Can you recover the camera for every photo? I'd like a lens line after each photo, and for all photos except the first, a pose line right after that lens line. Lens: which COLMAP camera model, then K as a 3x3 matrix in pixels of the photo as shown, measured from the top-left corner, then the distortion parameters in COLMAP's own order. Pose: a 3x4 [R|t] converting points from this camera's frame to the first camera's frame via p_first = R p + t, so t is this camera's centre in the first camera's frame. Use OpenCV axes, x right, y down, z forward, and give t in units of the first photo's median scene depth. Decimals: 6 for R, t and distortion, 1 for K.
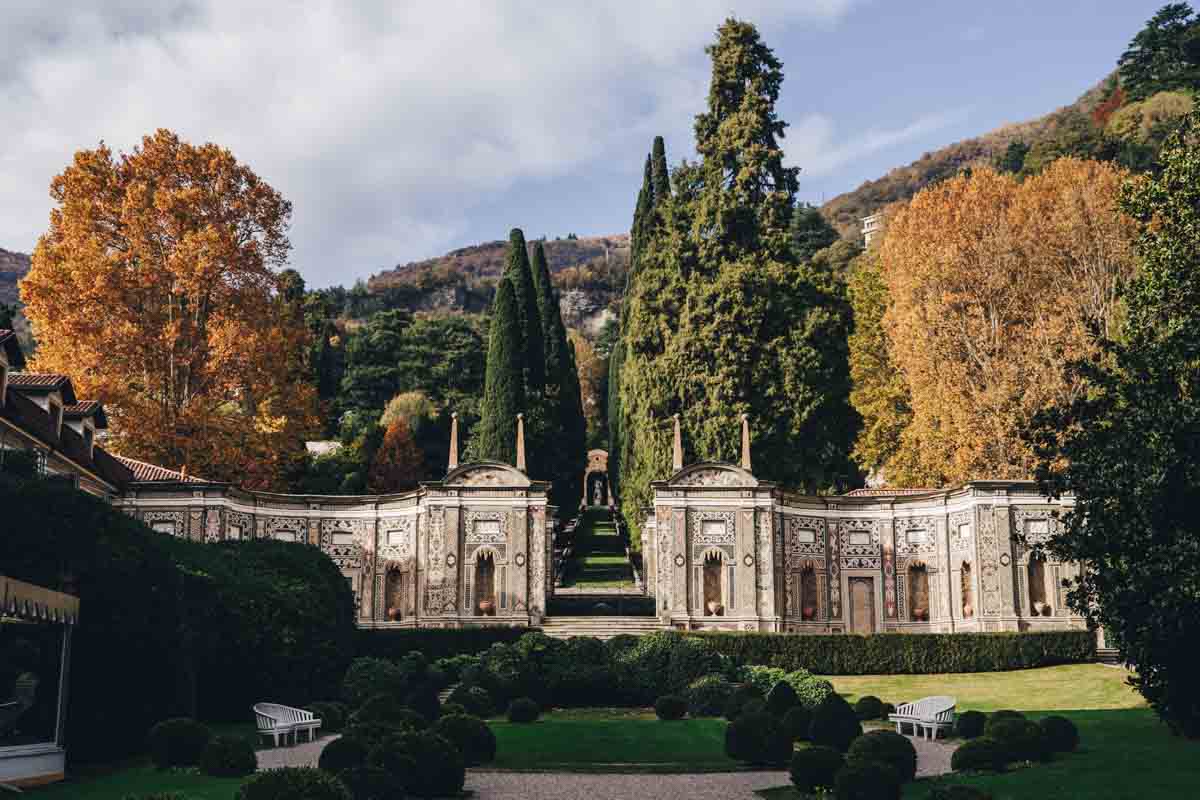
lens RADIAL K [[2071.6, 0, 591.1], [0, 2071.6, 127.6], [0, 0, 1]] dist [0.006040, 0.000000]
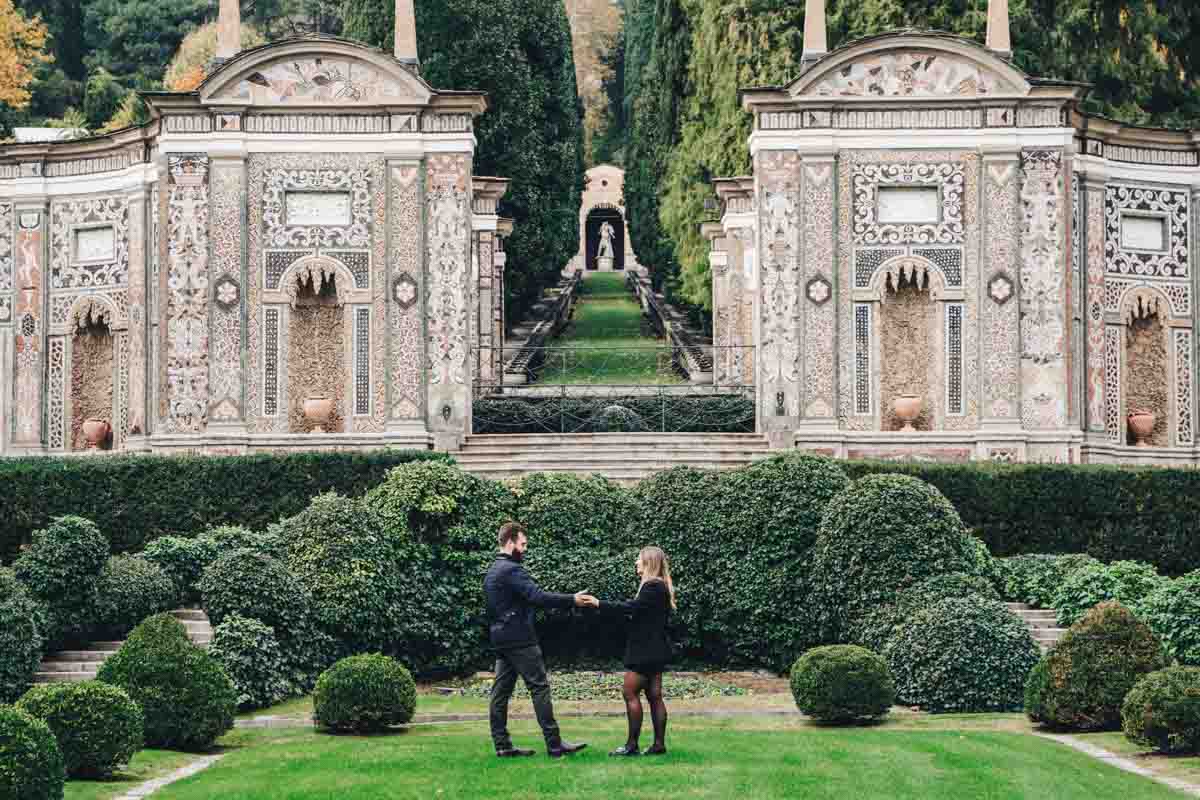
lens RADIAL K [[3095.3, 0, 563.8], [0, 3095.3, 410.7], [0, 0, 1]] dist [0.302821, 0.000000]
pose [[0.999936, -0.003651, -0.010669, 0.001361], [0.005748, 0.979016, 0.203700, 0.108670], [0.009701, -0.203748, 0.978975, 0.413974]]
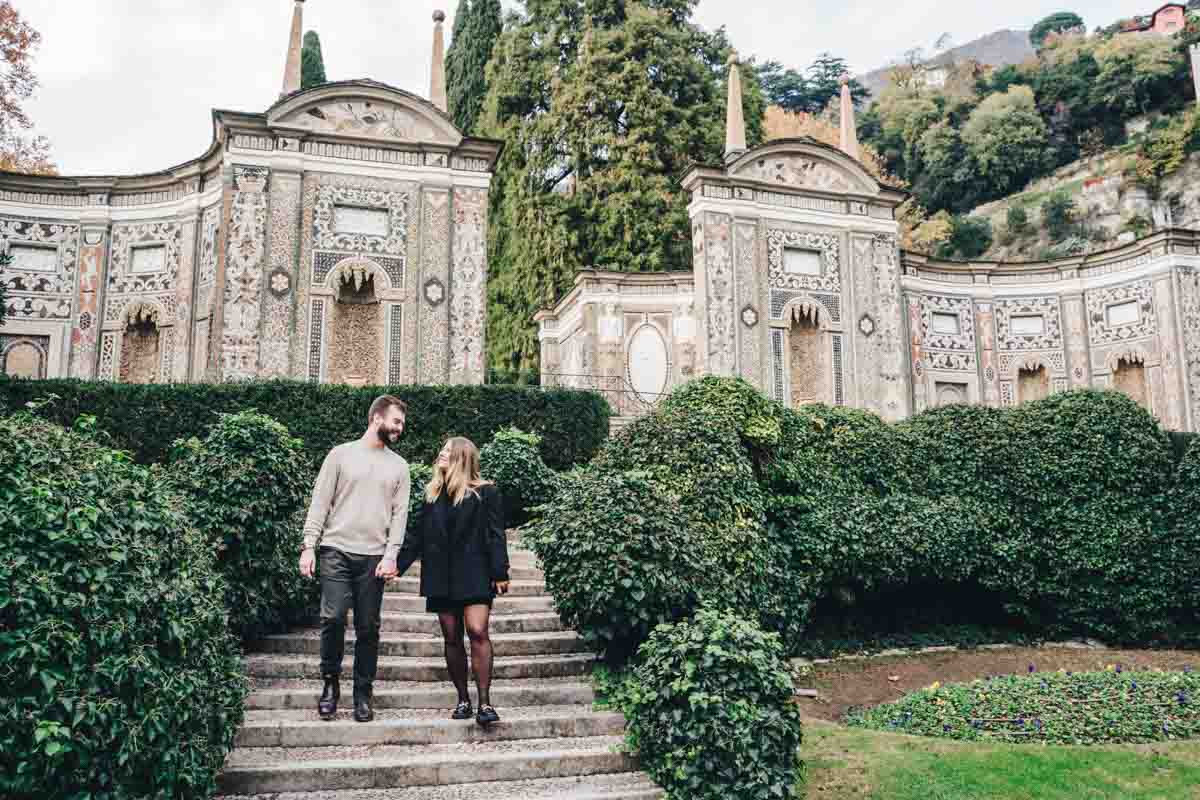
lens RADIAL K [[1013.7, 0, 606.9], [0, 1013.7, 382.8], [0, 0, 1]] dist [-0.117644, 0.081377]
pose [[0.939966, 0.051707, 0.337327, -0.070261], [-0.087760, 0.991837, 0.092510, 0.196769], [-0.329790, -0.116560, 0.936831, 0.744830]]
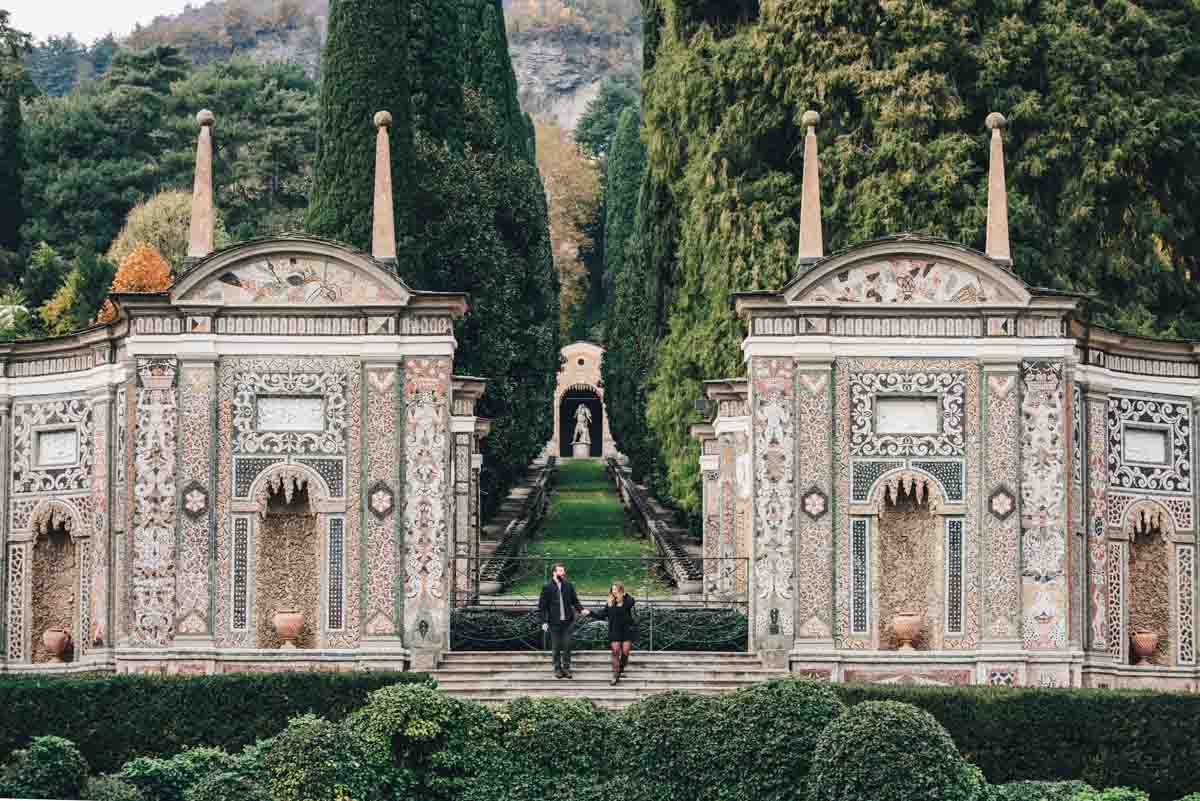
lens RADIAL K [[3528.1, 0, 550.3], [0, 3528.1, 439.3], [0, 0, 1]] dist [-0.330938, 0.000000]
pose [[0.999985, 0.003670, -0.004131, -0.001592], [-0.002973, 0.987472, 0.157764, 0.095421], [0.004658, -0.157749, 0.987468, 0.370018]]
